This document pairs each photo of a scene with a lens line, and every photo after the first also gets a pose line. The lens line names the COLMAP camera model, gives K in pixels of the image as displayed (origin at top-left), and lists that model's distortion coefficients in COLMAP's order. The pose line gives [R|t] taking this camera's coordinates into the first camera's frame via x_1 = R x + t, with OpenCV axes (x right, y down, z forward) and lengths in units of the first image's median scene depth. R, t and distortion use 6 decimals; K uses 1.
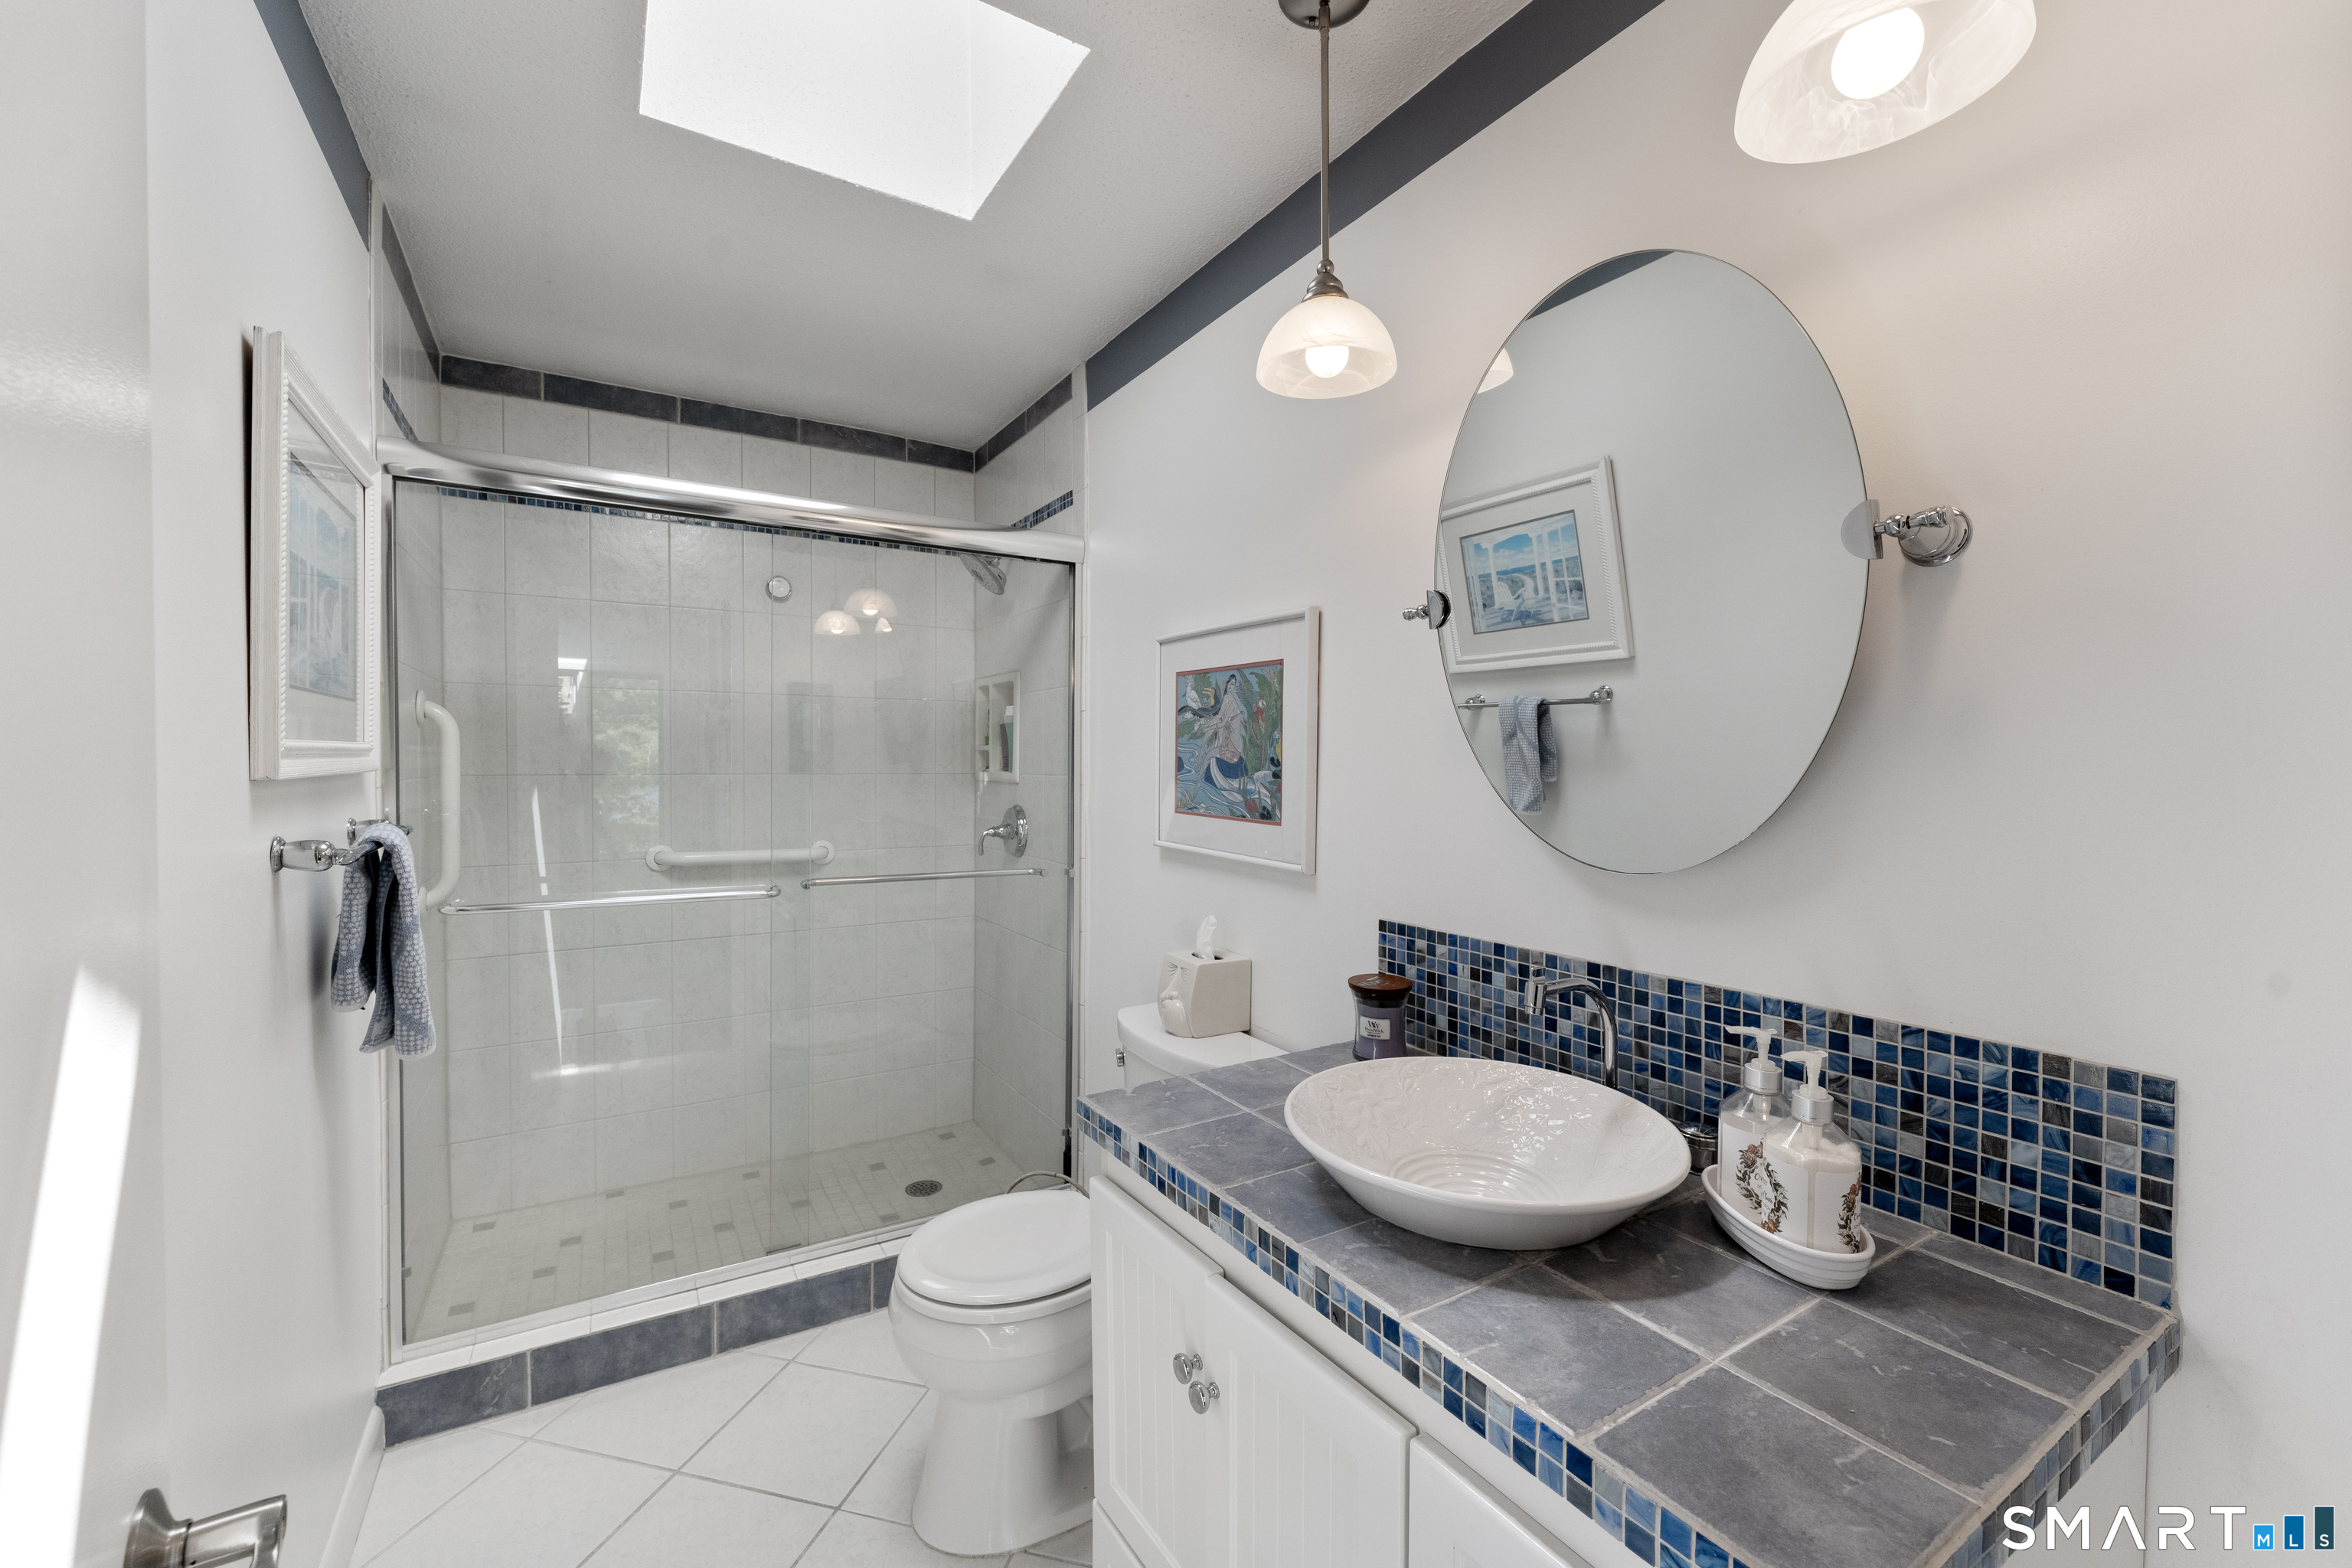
lens RADIAL K [[935.2, 0, 1177.3], [0, 935.2, 780.6], [0, 0, 1]] dist [-0.001686, 0.000044]
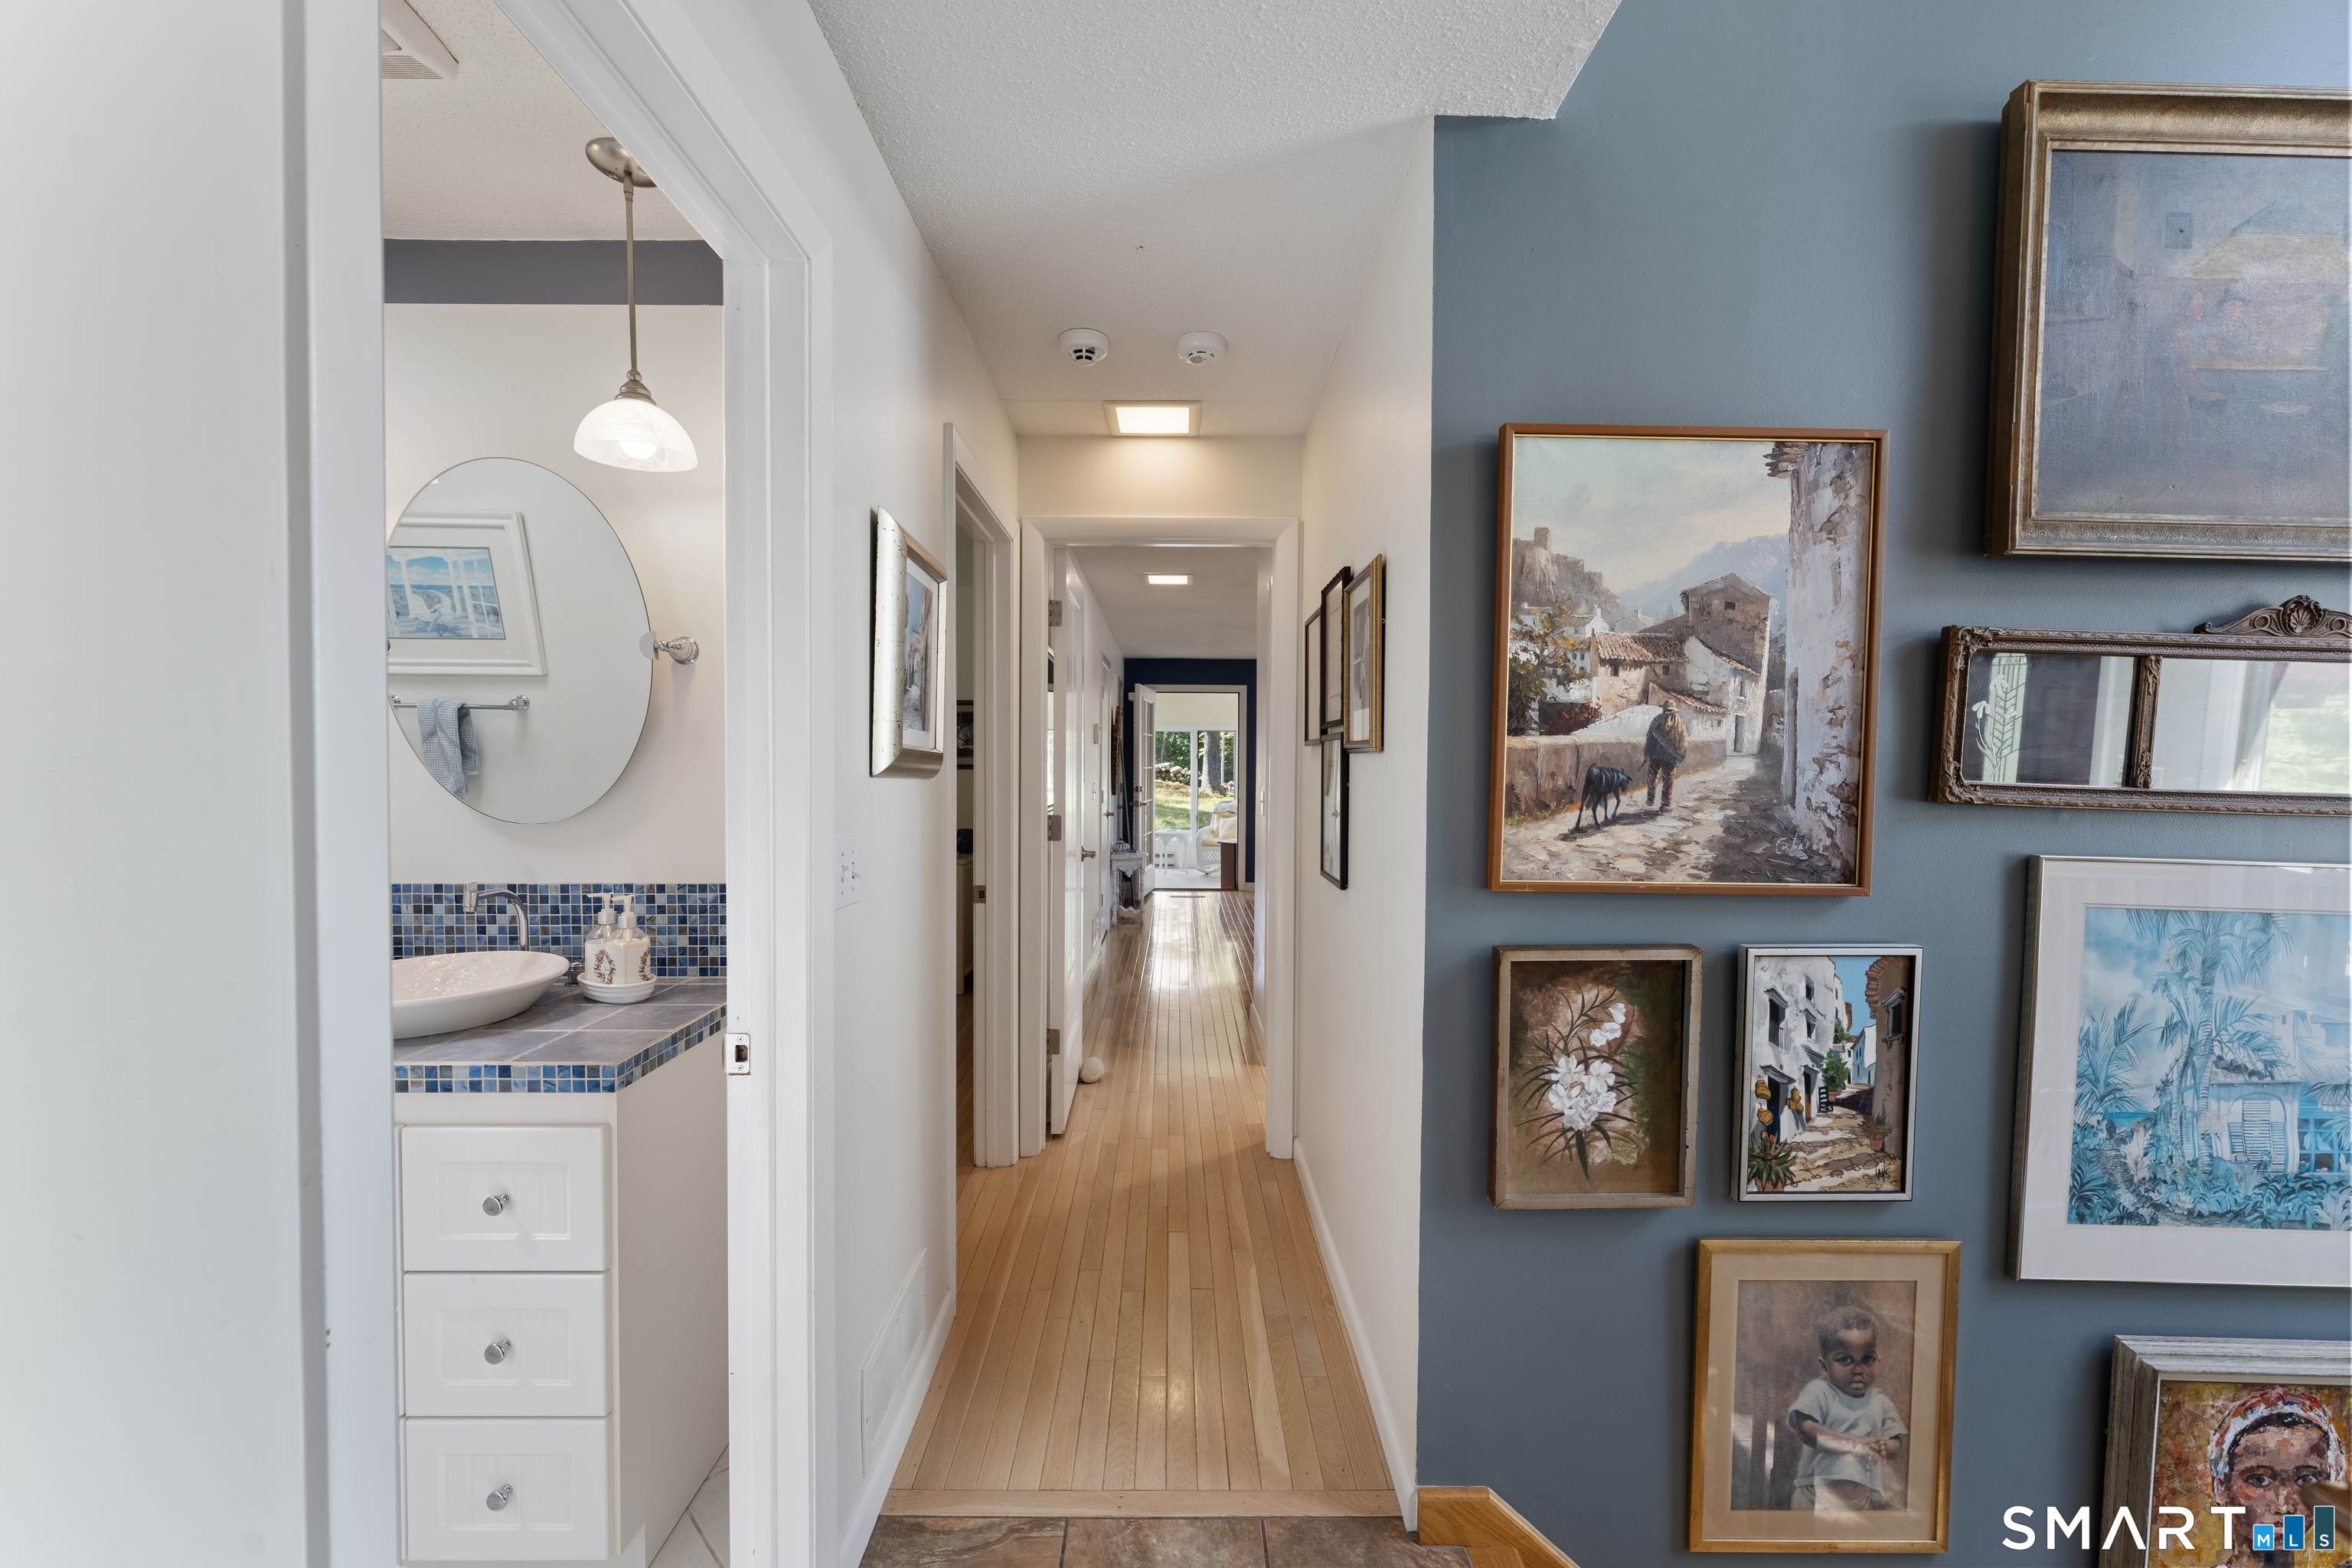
lens RADIAL K [[935.2, 0, 1177.3], [0, 935.2, 780.6], [0, 0, 1]] dist [-0.001686, 0.000044]
pose [[0.514303, -0.021142, 0.857348, -0.341684], [0.017479, 0.999747, 0.014168, 0.017178], [-0.857431, 0.007699, 0.514542, -0.815312]]
